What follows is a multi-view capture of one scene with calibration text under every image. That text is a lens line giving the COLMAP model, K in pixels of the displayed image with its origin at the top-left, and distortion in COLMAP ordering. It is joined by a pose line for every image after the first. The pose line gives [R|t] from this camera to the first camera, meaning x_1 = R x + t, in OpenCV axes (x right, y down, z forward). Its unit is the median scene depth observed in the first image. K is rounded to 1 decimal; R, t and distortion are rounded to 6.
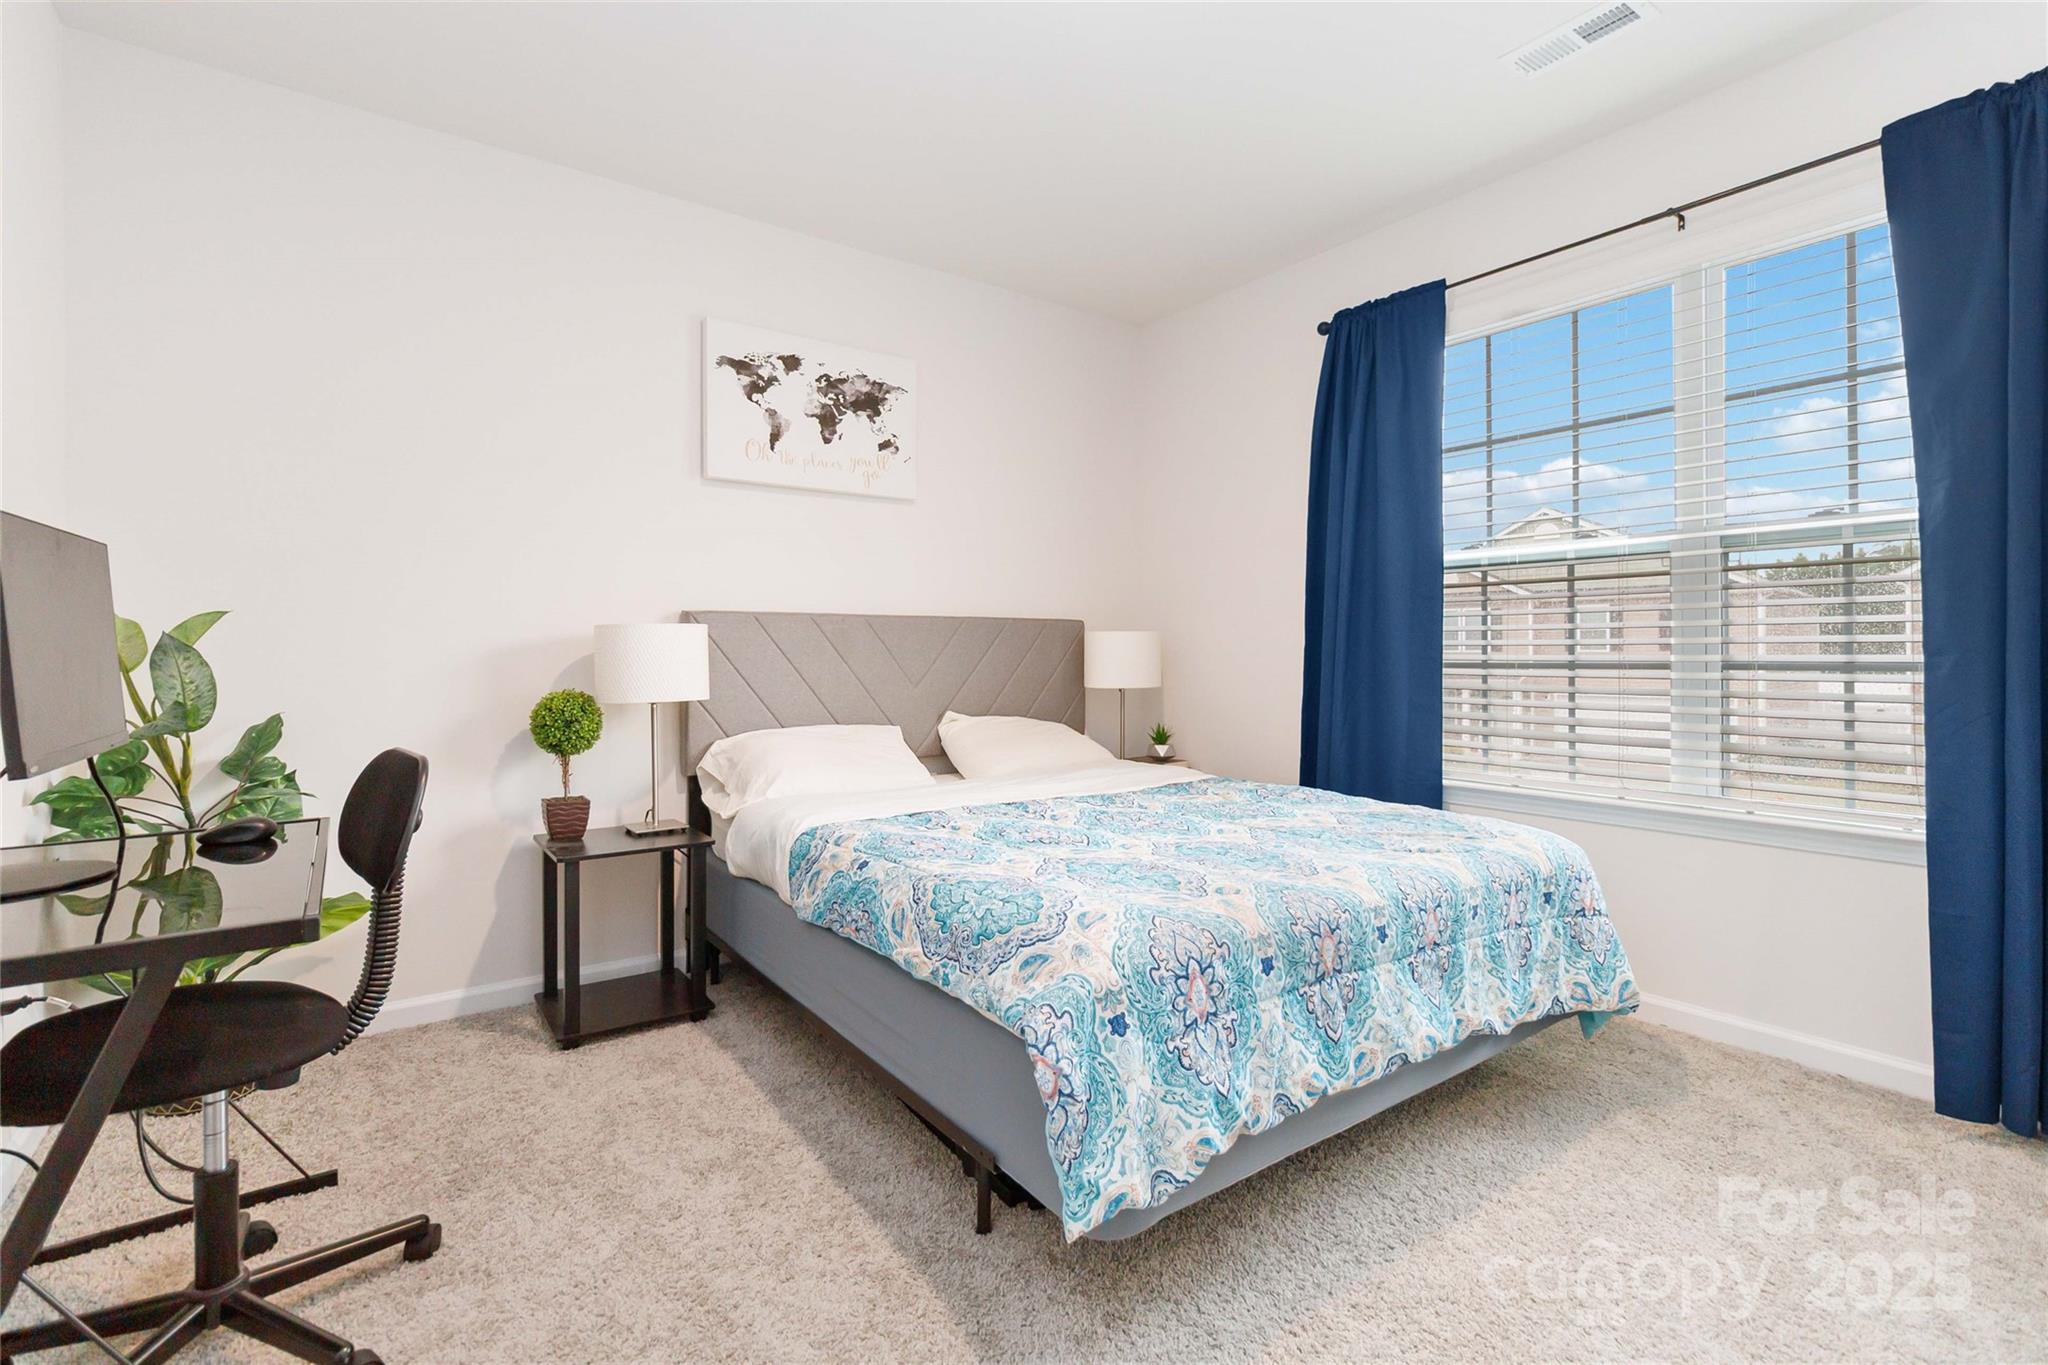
lens RADIAL K [[900.7, 0, 1029.6], [0, 900.7, 671.1], [0, 0, 1]] dist [-0.043935, 0.000085]
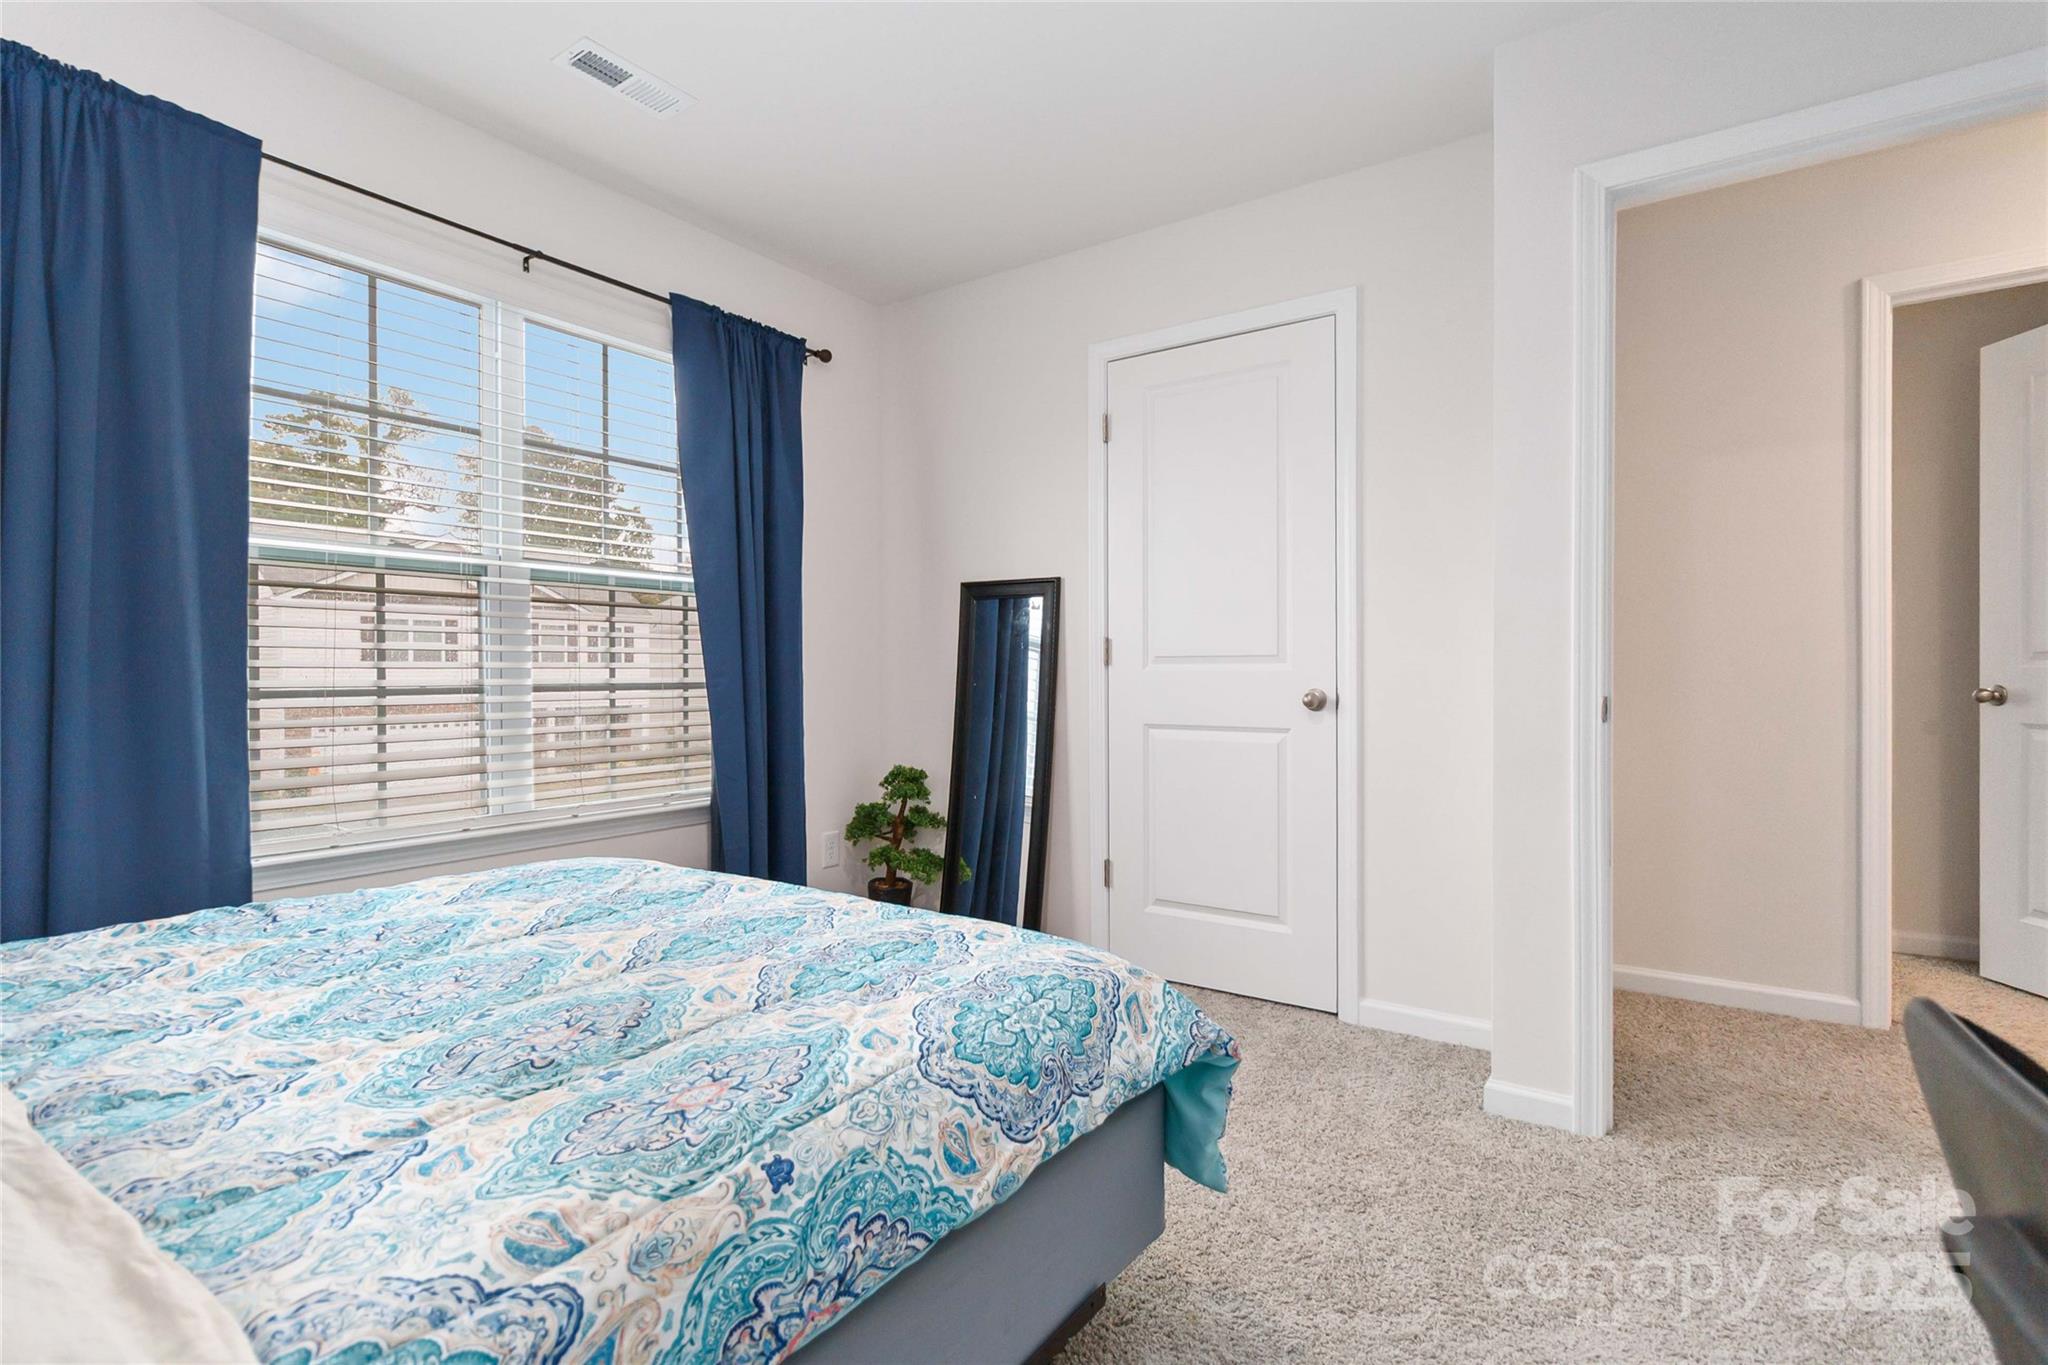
lens RADIAL K [[954.6, 0, 1028.2], [0, 954.6, 661.4], [0, 0, 1]] dist [0.004842, 0.001120]
pose [[-0.319985, 0.011292, 0.947355, -0.506915], [0.011680, 0.999900, -0.007973, -0.023369], [-0.947351, 0.008514, -0.320085, 0.775110]]
